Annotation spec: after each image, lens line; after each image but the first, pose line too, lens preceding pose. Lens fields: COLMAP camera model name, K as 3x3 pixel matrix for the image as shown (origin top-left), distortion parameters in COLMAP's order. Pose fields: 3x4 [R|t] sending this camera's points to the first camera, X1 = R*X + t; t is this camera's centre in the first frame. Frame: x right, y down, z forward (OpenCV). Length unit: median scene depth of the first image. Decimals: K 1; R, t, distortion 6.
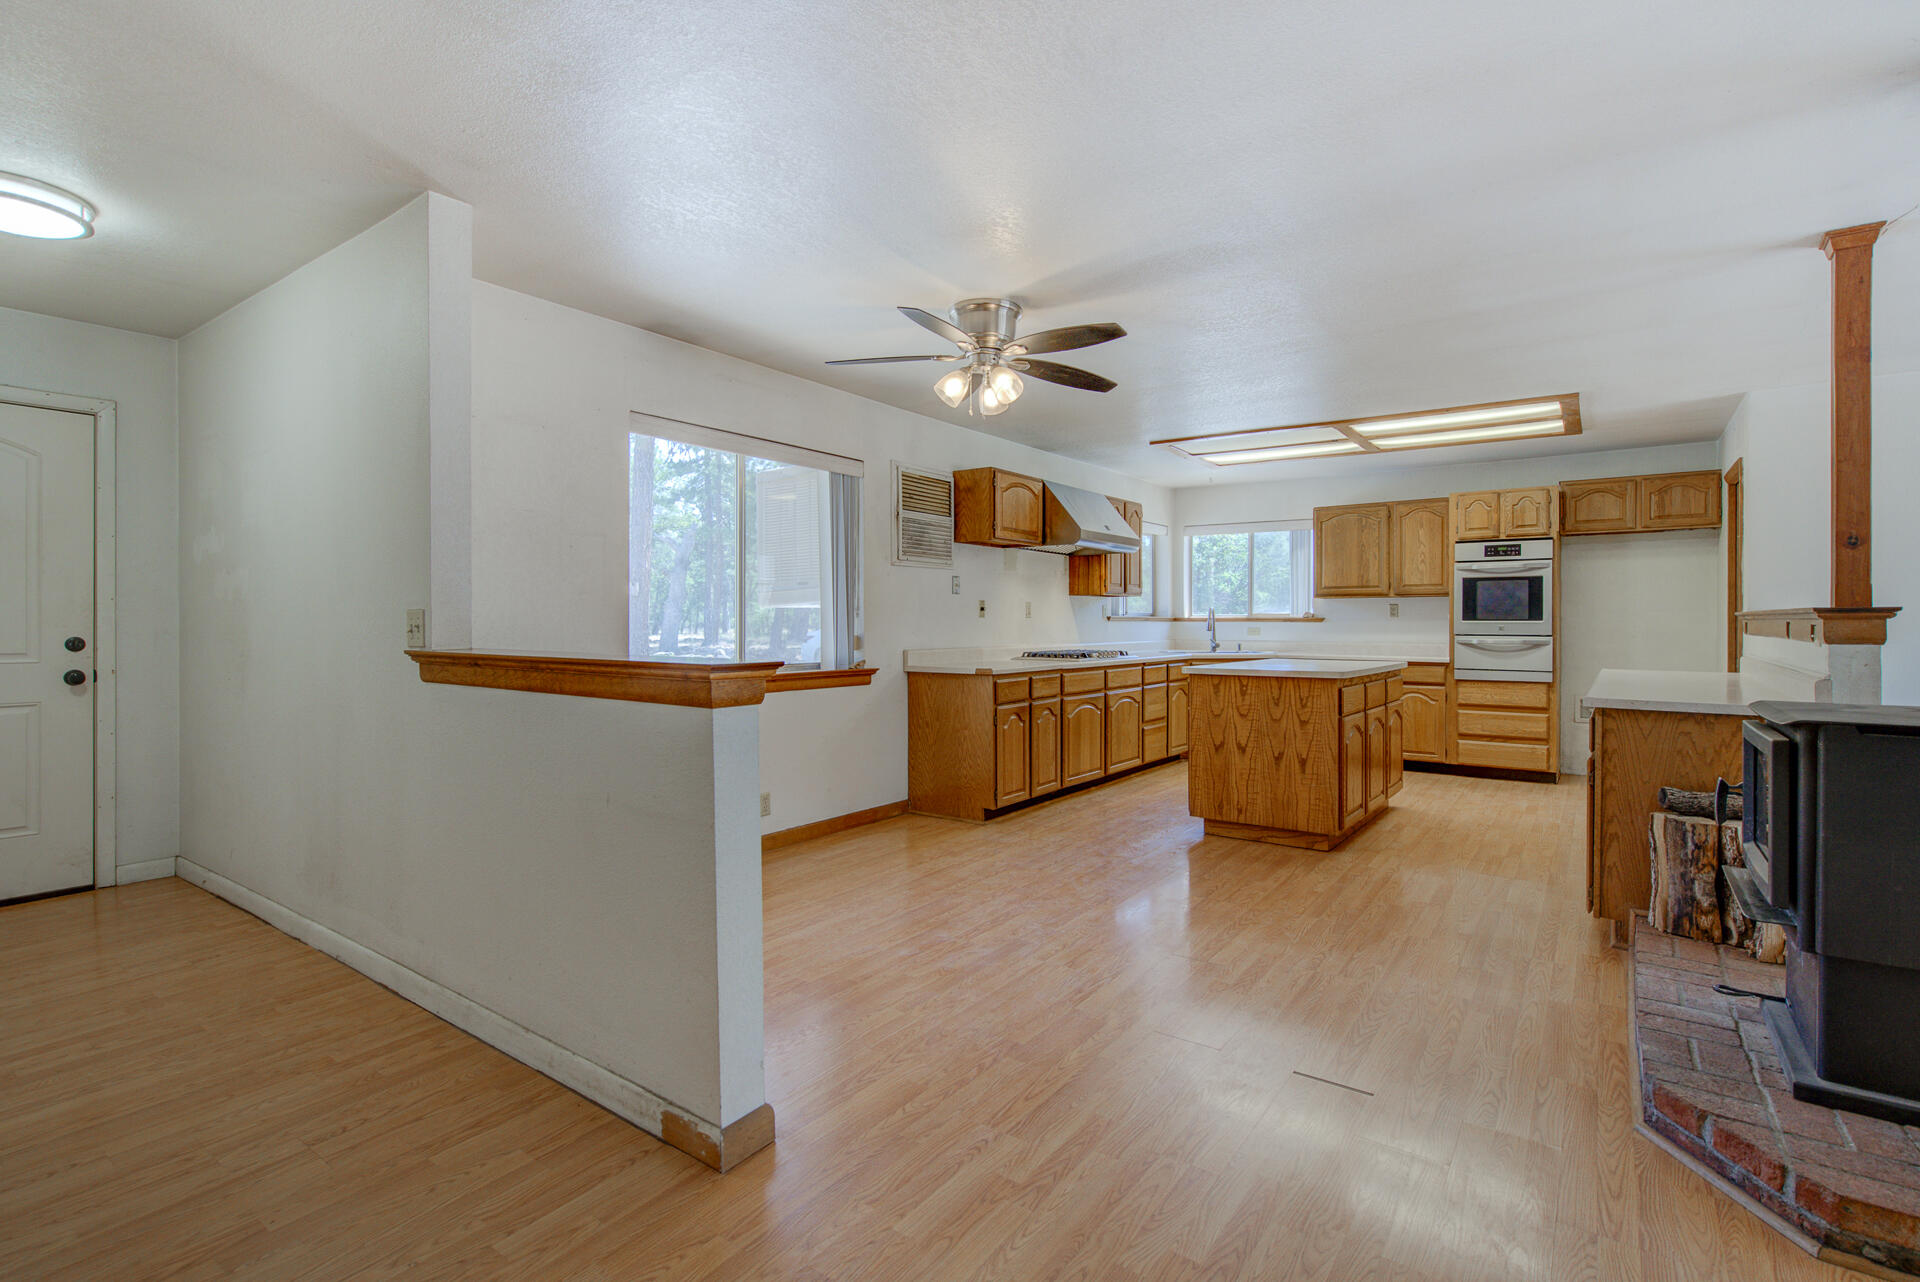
lens RADIAL K [[906.1, 0, 953.3], [0, 906.1, 626.0], [0, 0, 1]] dist [0.003679, -0.001194]
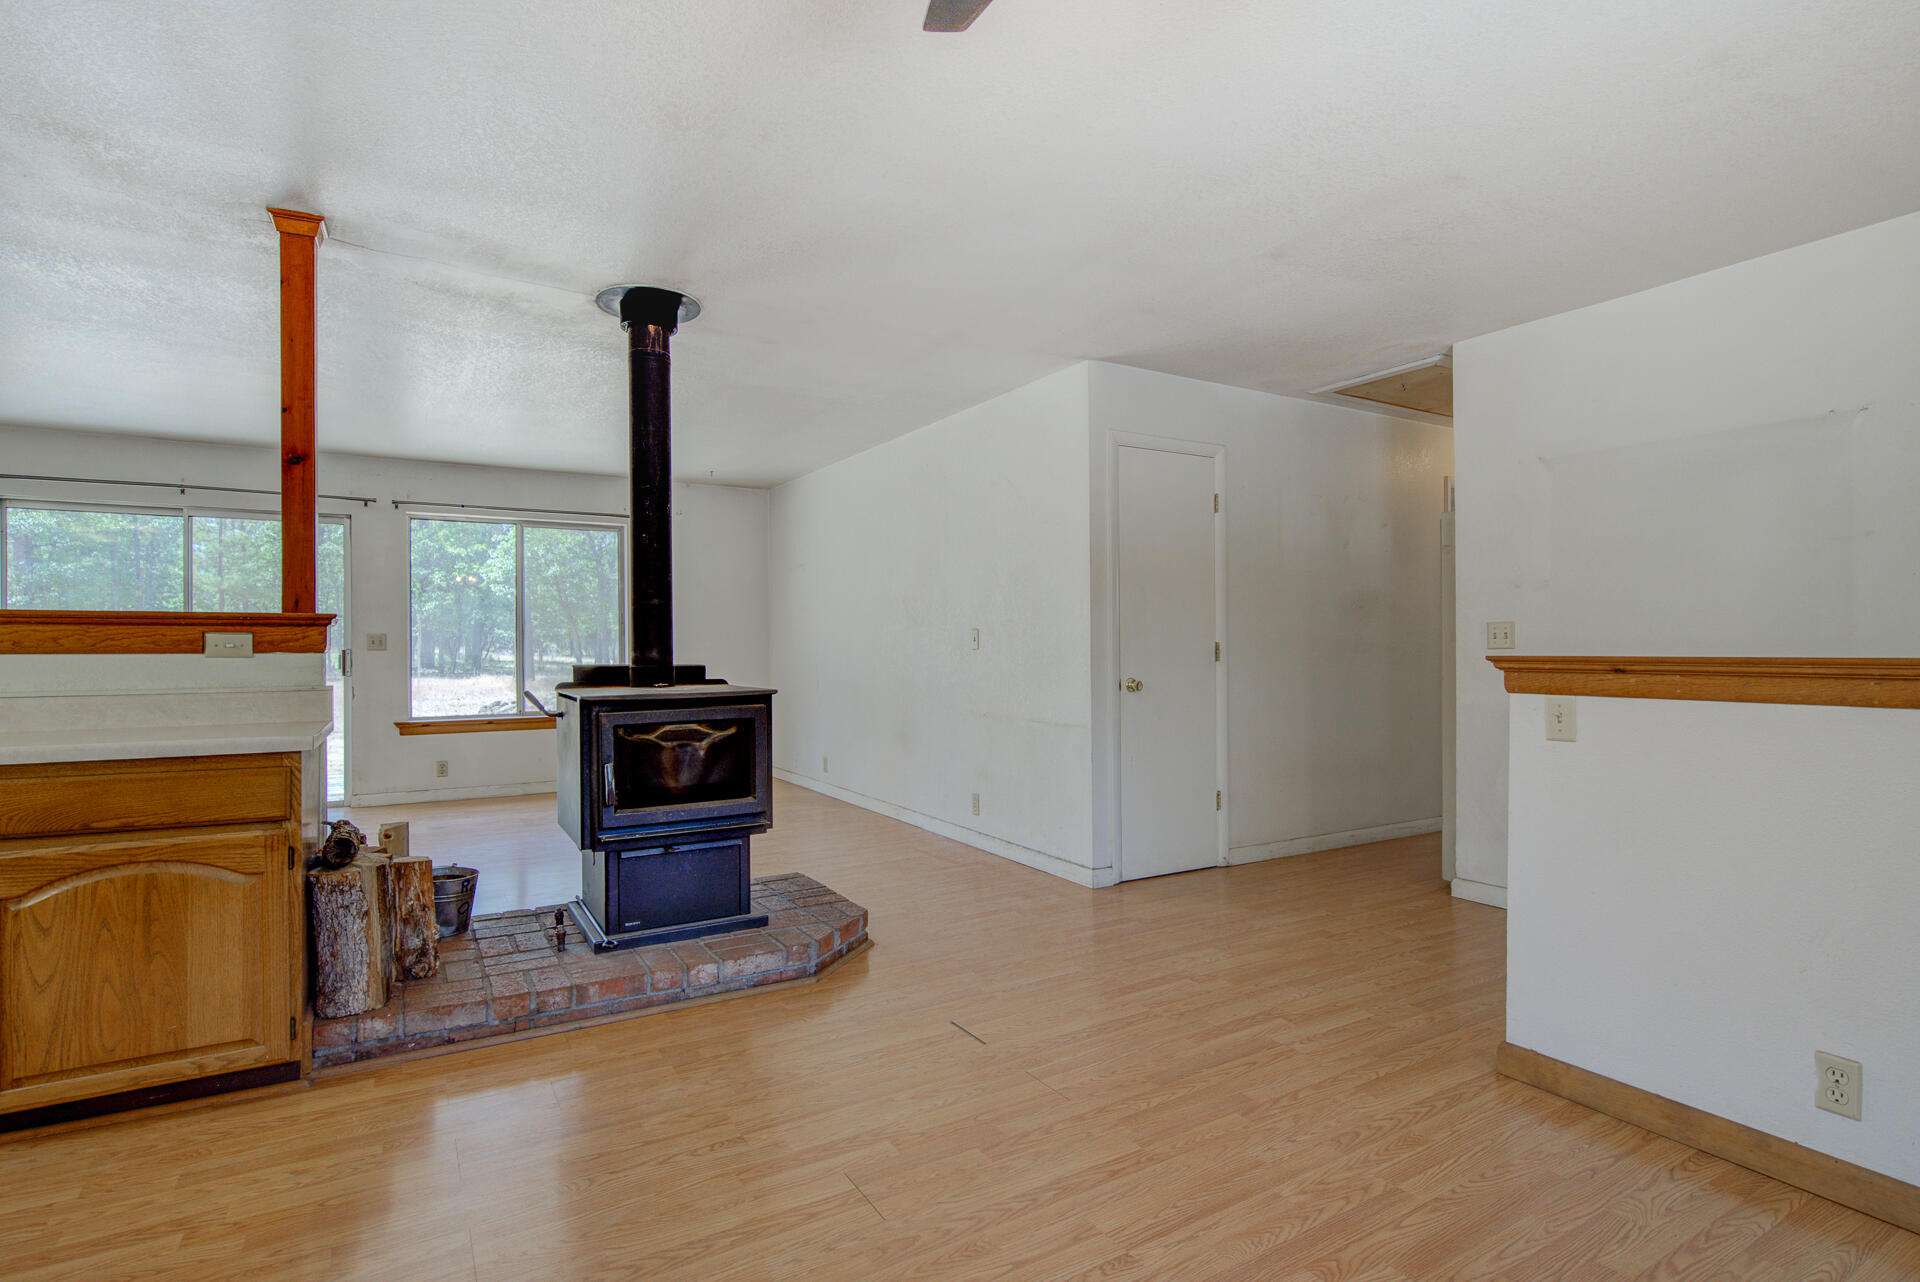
lens RADIAL K [[942.5, 0, 955.2], [0, 942.5, 647.5], [0, 0, 1]] dist [0.001820, -0.001714]
pose [[-0.917677, 0.002411, 0.397321, -0.013271], [0.005768, 0.999957, 0.007255, 0.004729], [-0.397286, 0.008949, -0.917651, 0.734423]]
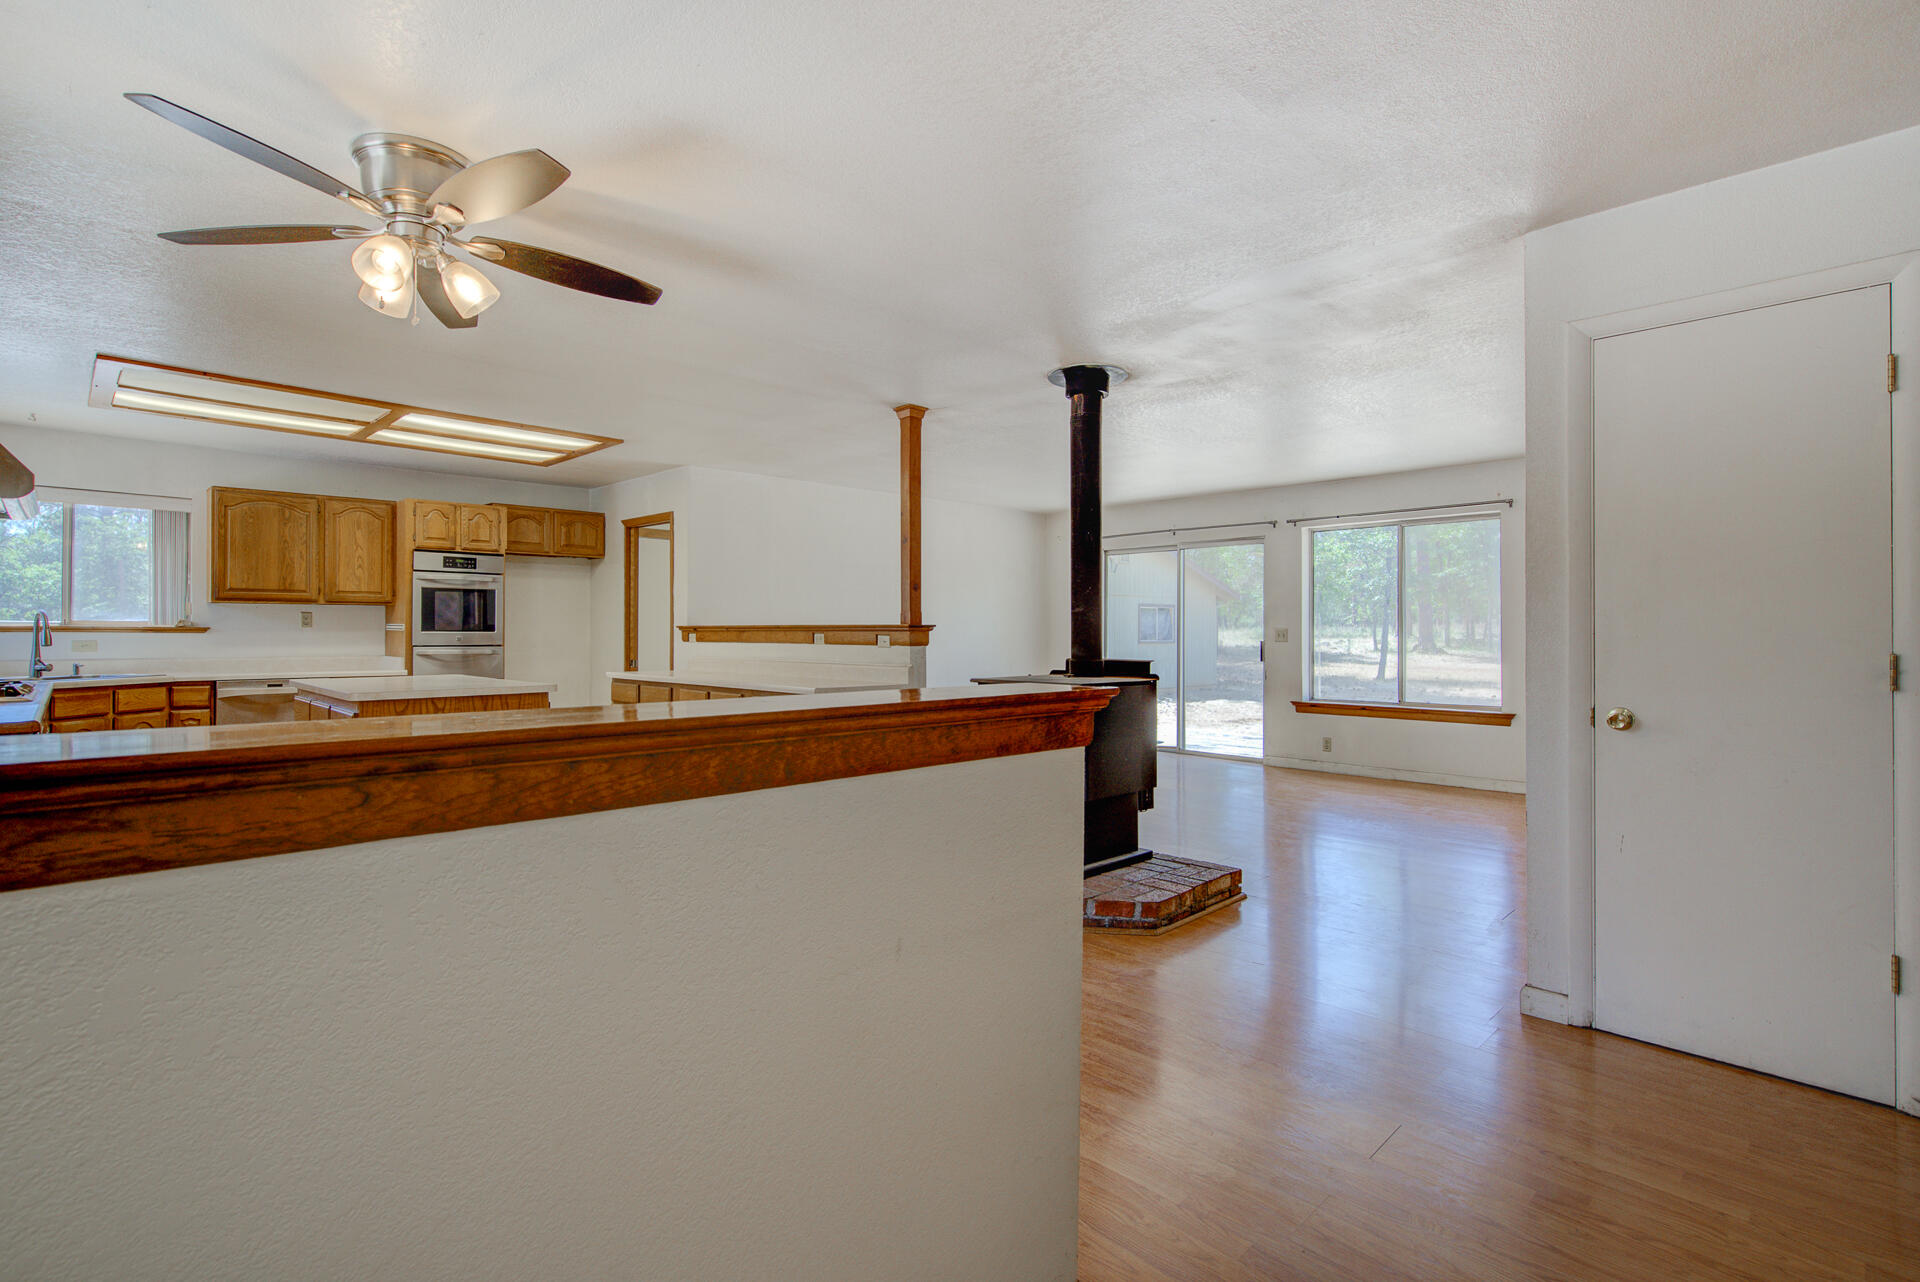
lens RADIAL K [[906.1, 0, 947.4], [0, 906.1, 626.5], [0, 0, 1]] dist [0.003679, -0.001194]
pose [[0.168973, 0.006180, 0.985601, -0.309856], [0.003684, 0.999969, -0.006901, -0.002230], [-0.985614, 0.004798, 0.168946, 0.288759]]
